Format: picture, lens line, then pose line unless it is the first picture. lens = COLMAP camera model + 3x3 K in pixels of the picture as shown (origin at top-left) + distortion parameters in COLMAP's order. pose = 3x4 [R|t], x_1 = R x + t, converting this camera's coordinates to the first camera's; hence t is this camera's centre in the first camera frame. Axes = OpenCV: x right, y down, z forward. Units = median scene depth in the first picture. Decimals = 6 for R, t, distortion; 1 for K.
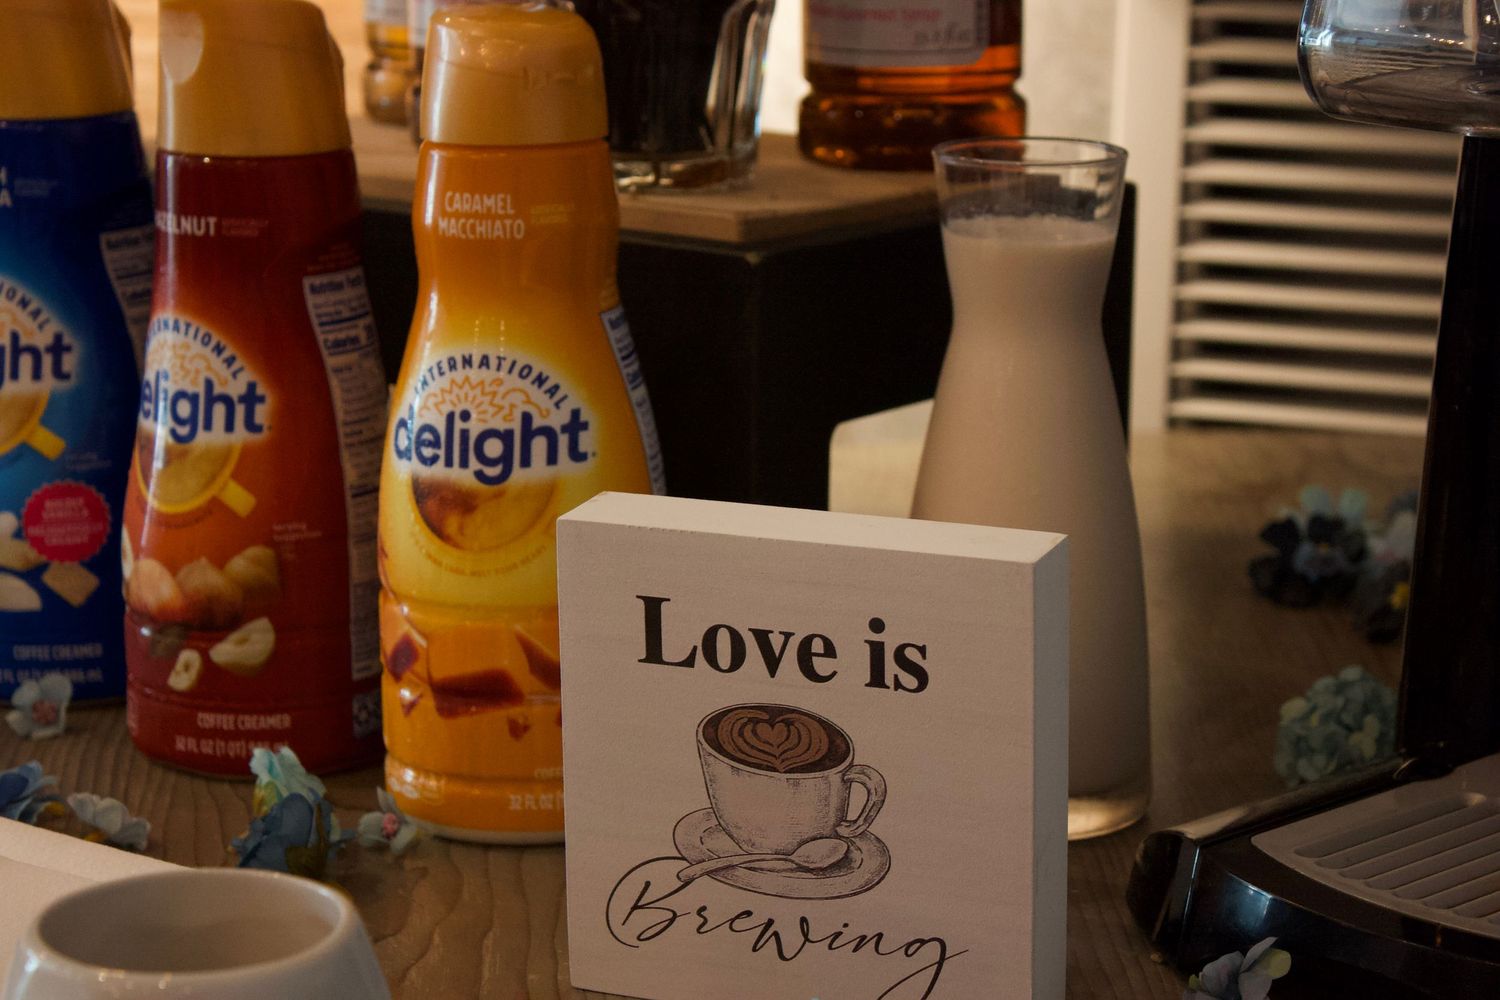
lens RADIAL K [[3591.1, 0, 751.4], [0, 3591.1, 499.7], [0, 0, 1]] dist [0.079819, 0.000000]
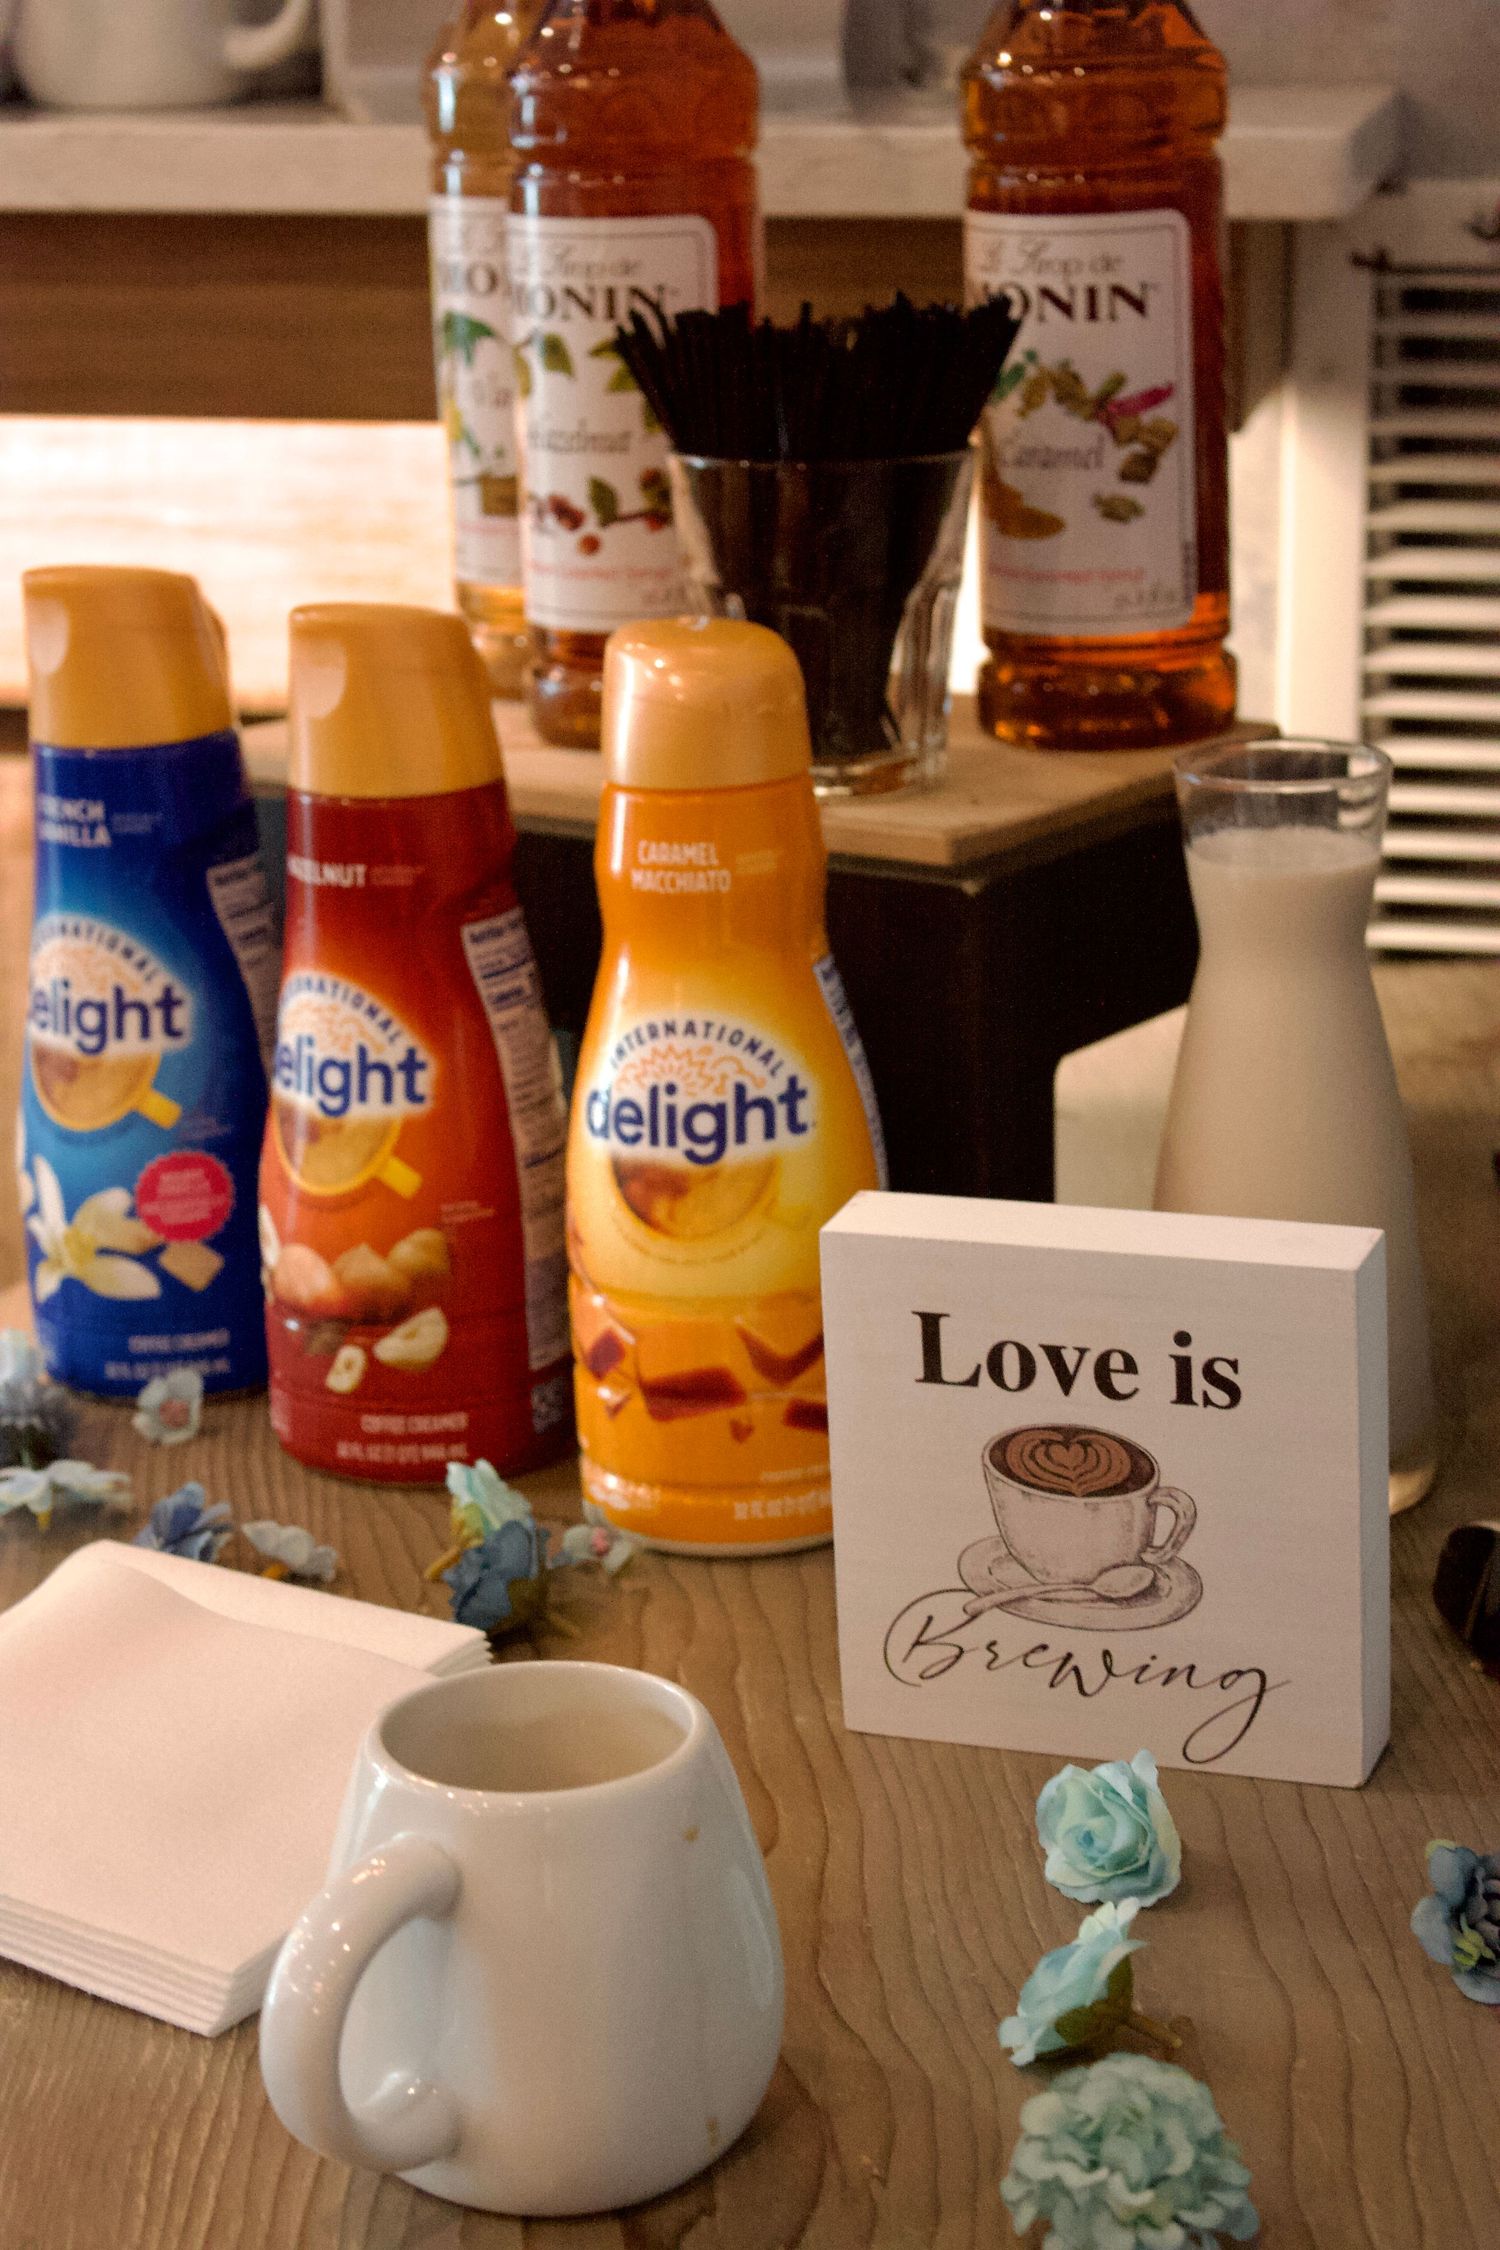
lens RADIAL K [[4545.8, 0, 750.4], [0, 4545.8, 1122.5], [0, 0, 1]] dist [0.030030, 0.000000]
pose [[0.999006, -0.043502, 0.009742, -0.069428], [0.043029, 0.998088, 0.044373, -0.062990], [-0.011653, -0.043909, 0.998968, -0.133486]]
